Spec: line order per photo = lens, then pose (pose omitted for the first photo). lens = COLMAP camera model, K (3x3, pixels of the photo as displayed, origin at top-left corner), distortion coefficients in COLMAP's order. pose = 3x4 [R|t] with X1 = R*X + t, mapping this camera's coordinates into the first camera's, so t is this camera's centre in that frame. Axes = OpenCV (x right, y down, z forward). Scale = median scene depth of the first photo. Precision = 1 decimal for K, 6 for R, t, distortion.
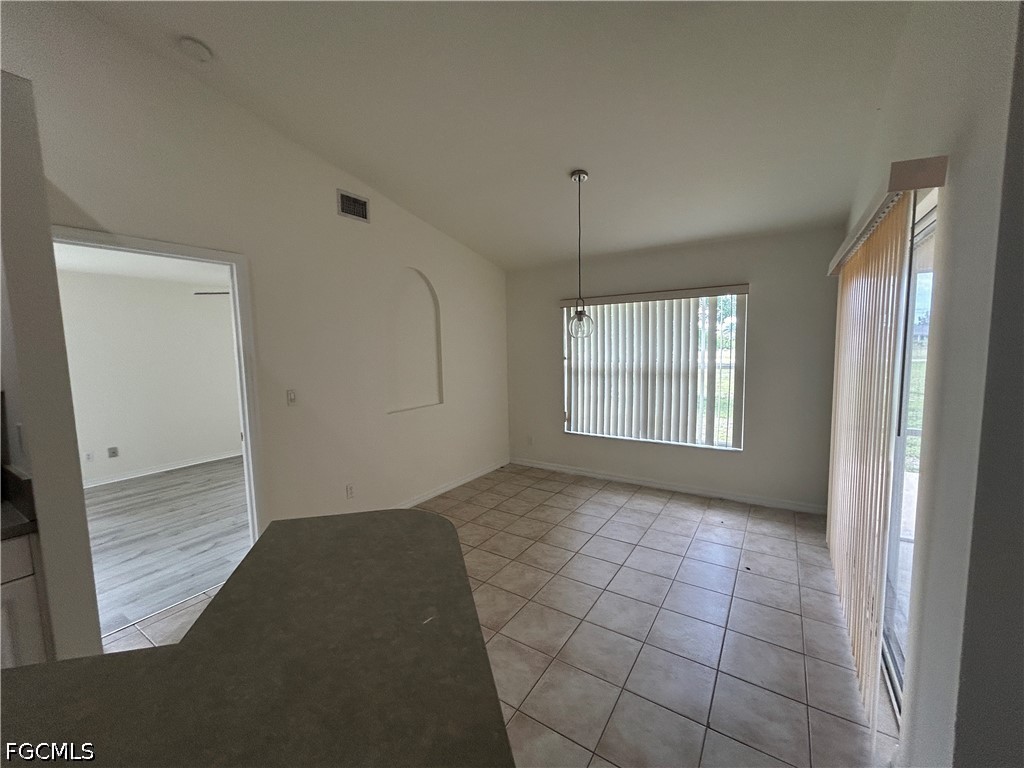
lens RADIAL K [[414.4, 0, 510.7], [0, 414.4, 384.6], [0, 0, 1]] dist [-0.004000, 0.002275]
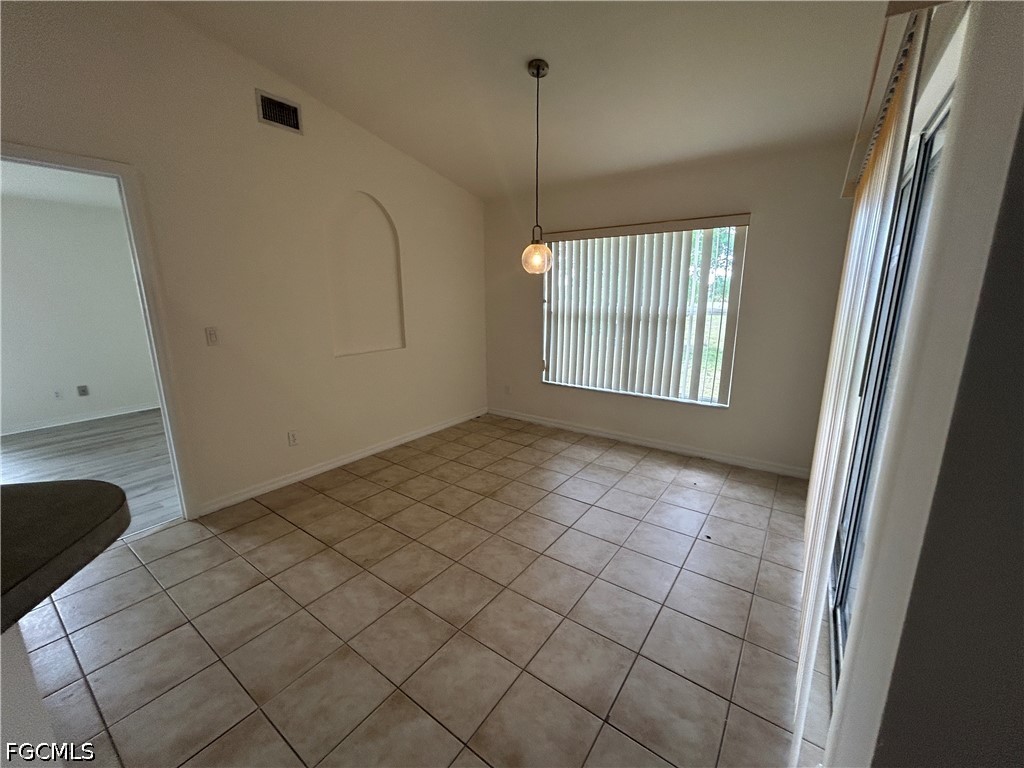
lens RADIAL K [[414.4, 0, 510.7], [0, 414.4, 384.6], [0, 0, 1]] dist [-0.004000, 0.002275]
pose [[0.998733, 0.025127, -0.043601, 0.124563], [-0.019590, 0.992205, 0.123063, 0.009438], [0.046353, -0.122053, 0.991441, 0.090796]]
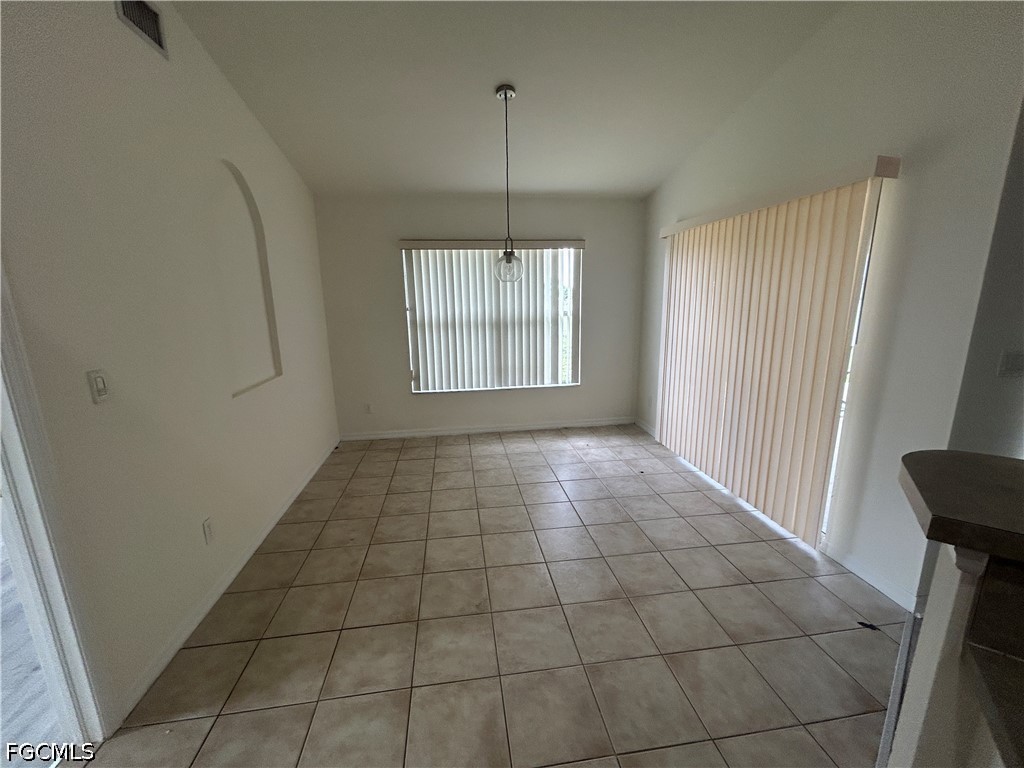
lens RADIAL K [[414.4, 0, 510.7], [0, 414.4, 384.6], [0, 0, 1]] dist [-0.004000, 0.002275]
pose [[0.752192, -0.129282, 0.646138, -0.359970], [0.064109, 0.990271, 0.123506, -0.000265], [-0.655819, -0.051477, 0.753161, 0.231932]]
